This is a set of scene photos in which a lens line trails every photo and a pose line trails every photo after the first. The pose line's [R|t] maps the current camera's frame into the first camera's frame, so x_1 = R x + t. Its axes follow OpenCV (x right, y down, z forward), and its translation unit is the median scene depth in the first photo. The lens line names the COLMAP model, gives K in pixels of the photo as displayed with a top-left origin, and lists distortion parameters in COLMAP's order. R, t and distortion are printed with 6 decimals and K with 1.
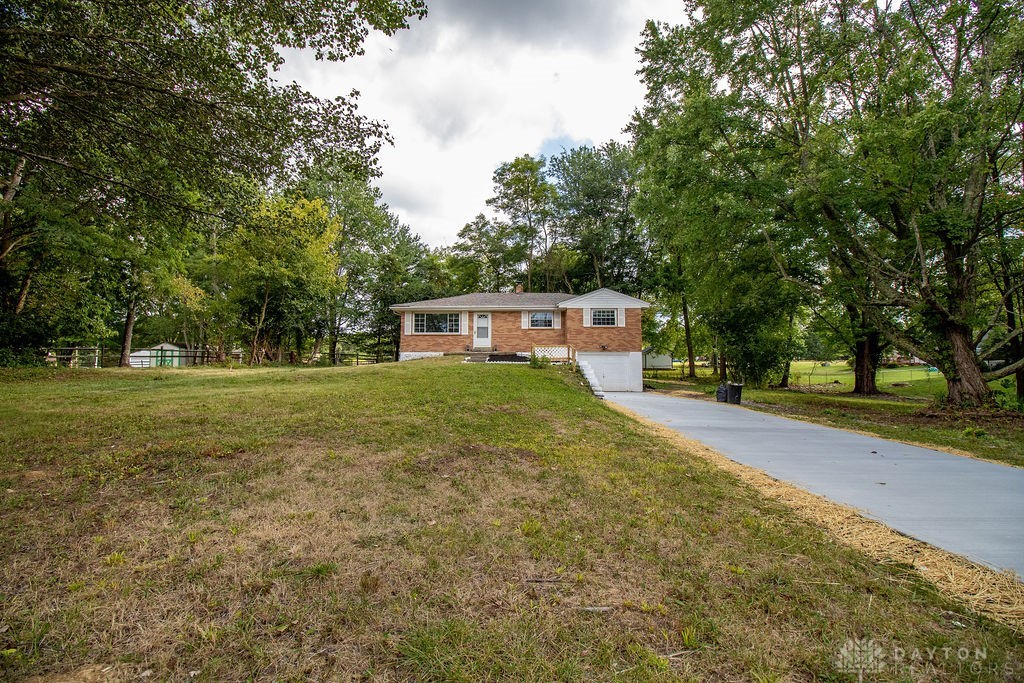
lens RADIAL K [[480.8, 0, 515.3], [0, 480.8, 313.4], [0, 0, 1]] dist [-0.000796, -0.000108]
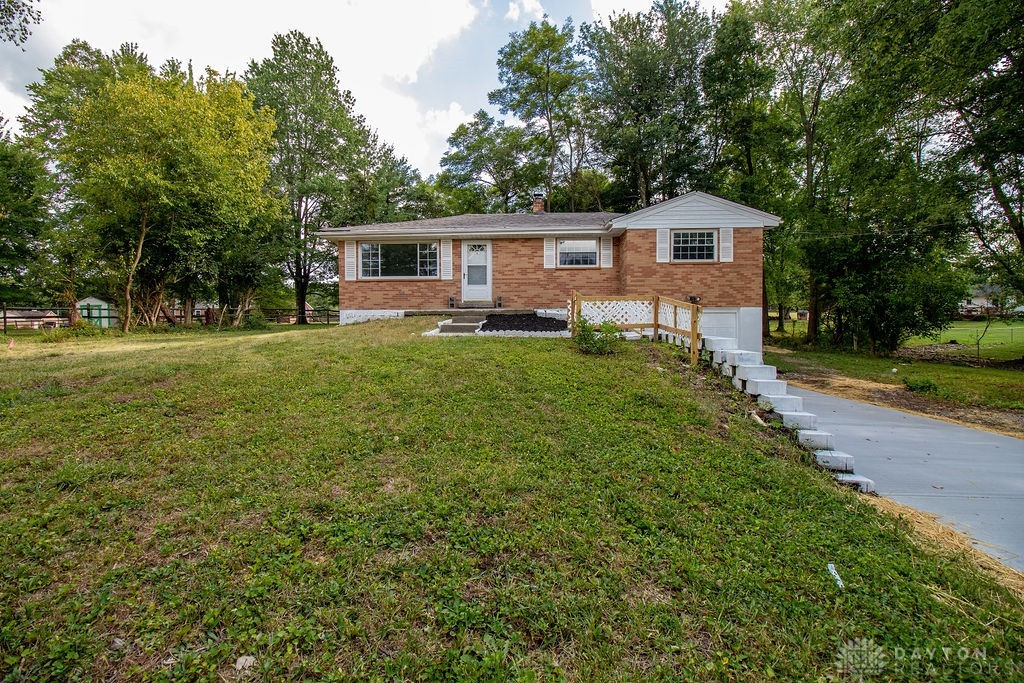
lens RADIAL K [[480.8, 0, 515.3], [0, 480.8, 313.4], [0, 0, 1]] dist [-0.000796, -0.000108]
pose [[0.999593, -0.006128, -0.027866, -0.005722], [0.008912, 0.994857, 0.100895, 0.027056], [0.027104, -0.101103, 0.994507, 0.412562]]
